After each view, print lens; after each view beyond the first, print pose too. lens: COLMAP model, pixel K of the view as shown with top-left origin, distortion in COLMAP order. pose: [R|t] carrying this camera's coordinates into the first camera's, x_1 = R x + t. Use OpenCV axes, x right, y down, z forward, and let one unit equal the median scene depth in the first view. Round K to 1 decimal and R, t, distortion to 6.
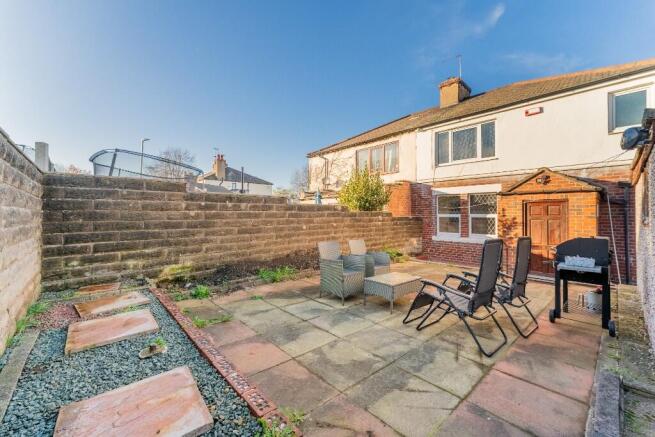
lens RADIAL K [[271.9, 0, 325.4], [0, 271.9, 214.7], [0, 0, 1]] dist [0.001312, 0.000205]
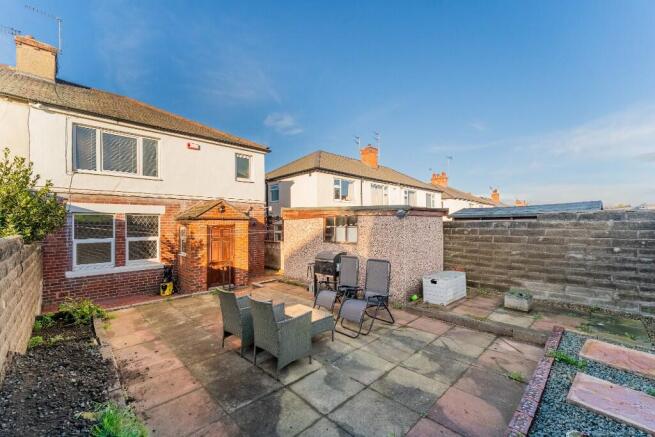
lens RADIAL K [[266.6, 0, 325.5], [0, 266.6, 220.7], [0, 0, 1]] dist [-0.000433, -0.000076]
pose [[-0.038482, 0.008121, 0.999226, -0.394933], [0.007430, 0.999942, -0.007840, -0.053785], [-0.999232, 0.007122, -0.038540, 0.503623]]
